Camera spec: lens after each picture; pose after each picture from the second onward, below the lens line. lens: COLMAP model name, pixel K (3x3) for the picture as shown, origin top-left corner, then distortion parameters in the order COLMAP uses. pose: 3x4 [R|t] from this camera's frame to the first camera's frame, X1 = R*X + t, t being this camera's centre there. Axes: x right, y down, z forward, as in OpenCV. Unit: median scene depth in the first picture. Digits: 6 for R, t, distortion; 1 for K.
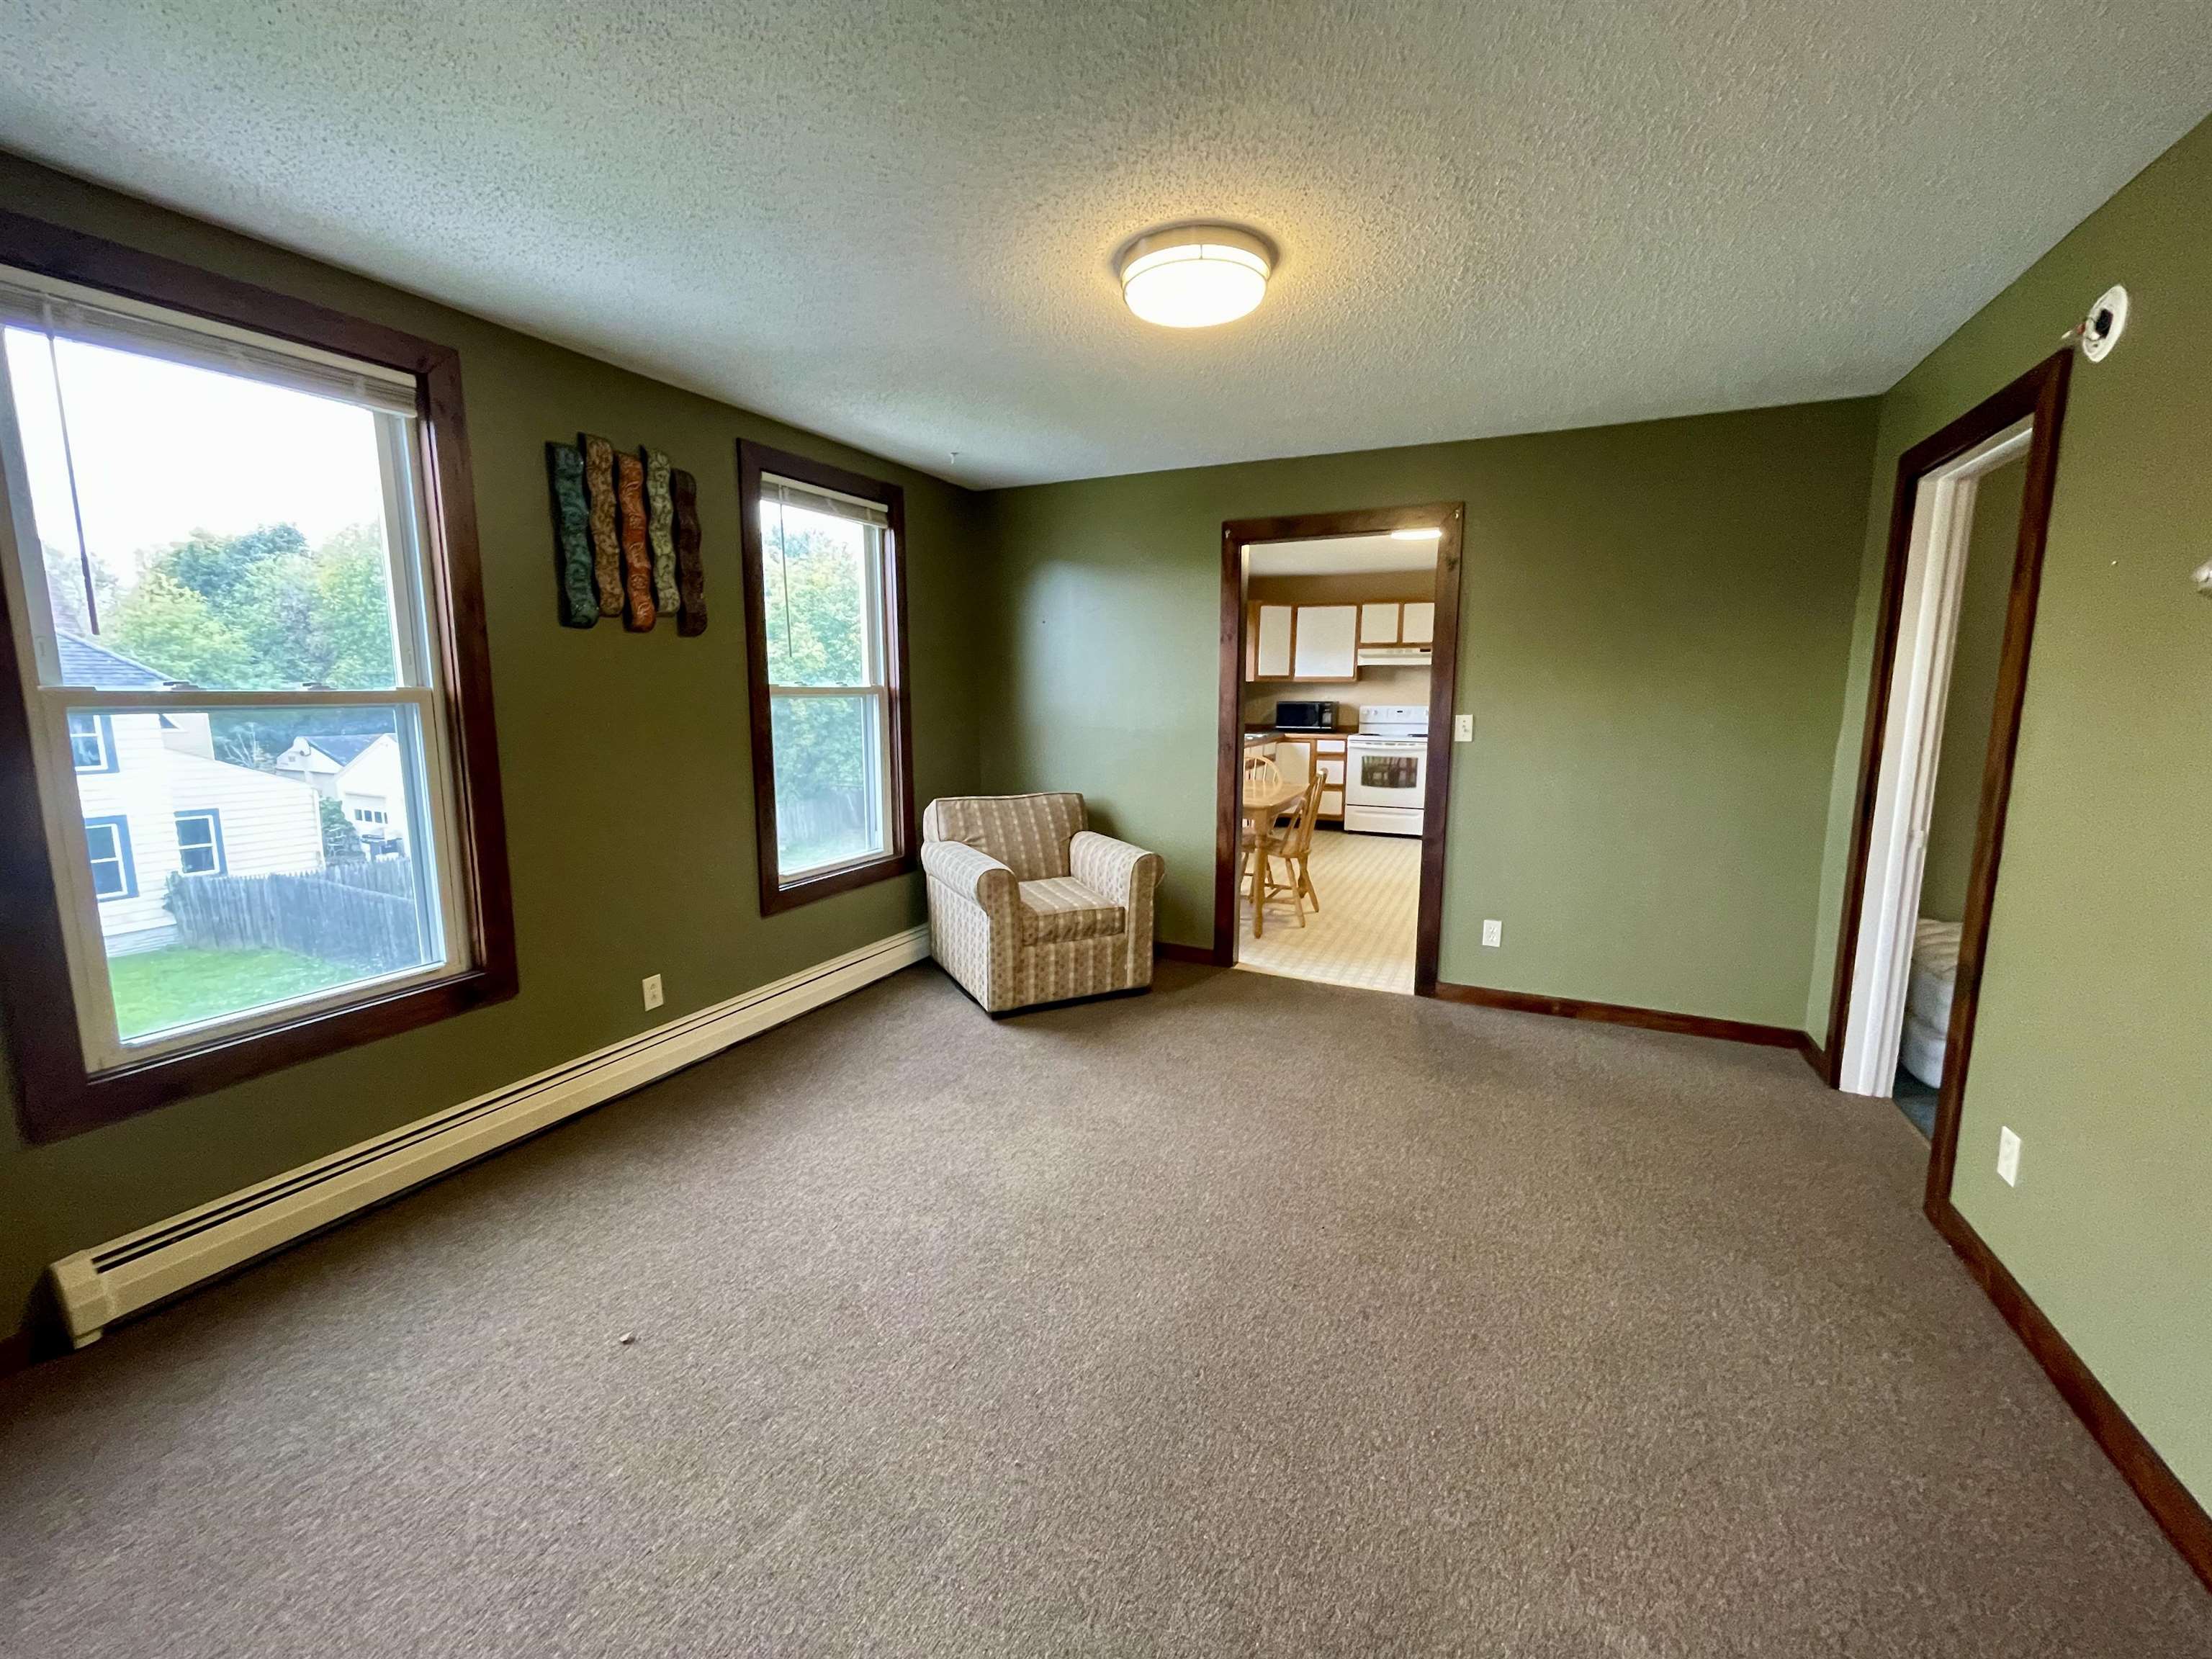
lens RADIAL K [[899.4, 0, 1096.8], [0, 899.4, 824.6], [0, 0, 1]] dist [-0.000054, 0.000002]
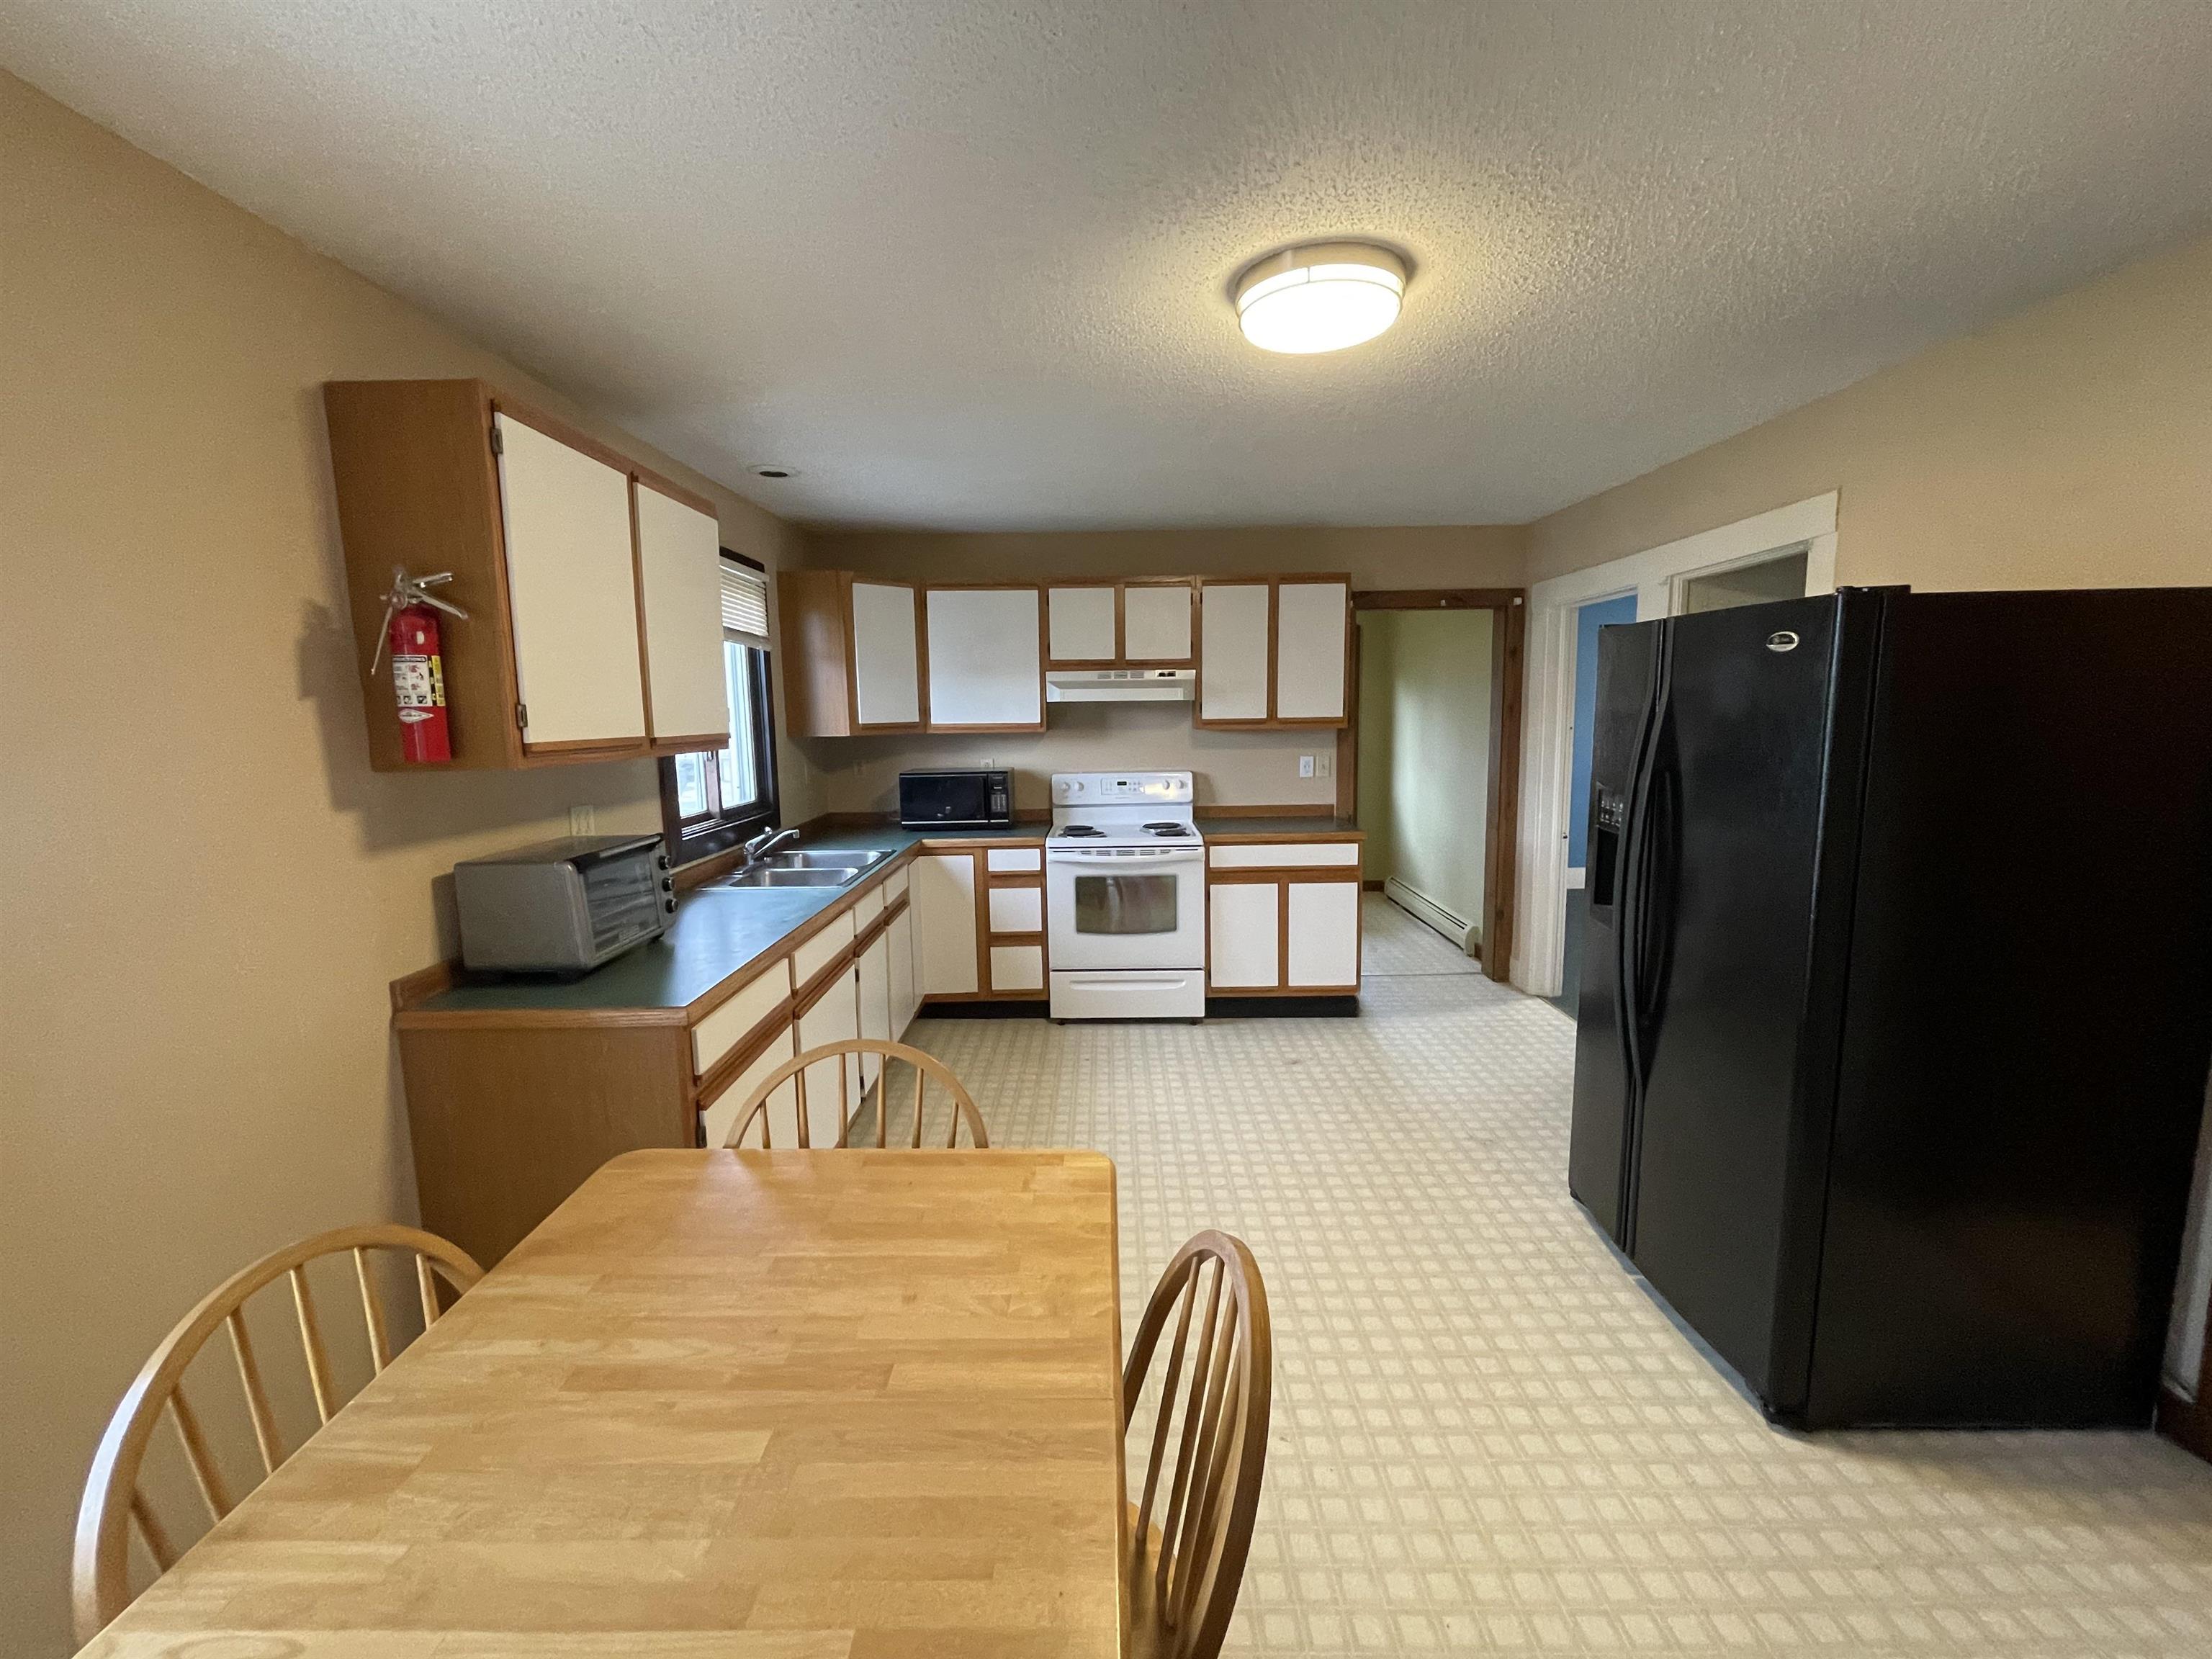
lens RADIAL K [[899.4, 0, 1108.4], [0, 899.4, 835.1], [0, 0, 1]] dist [-0.000054, 0.000002]
pose [[0.901457, -0.067806, 0.427526, 0.090045], [0.077609, 0.996969, -0.005522, -0.093185], [-0.425855, 0.038158, 0.903986, 0.509245]]
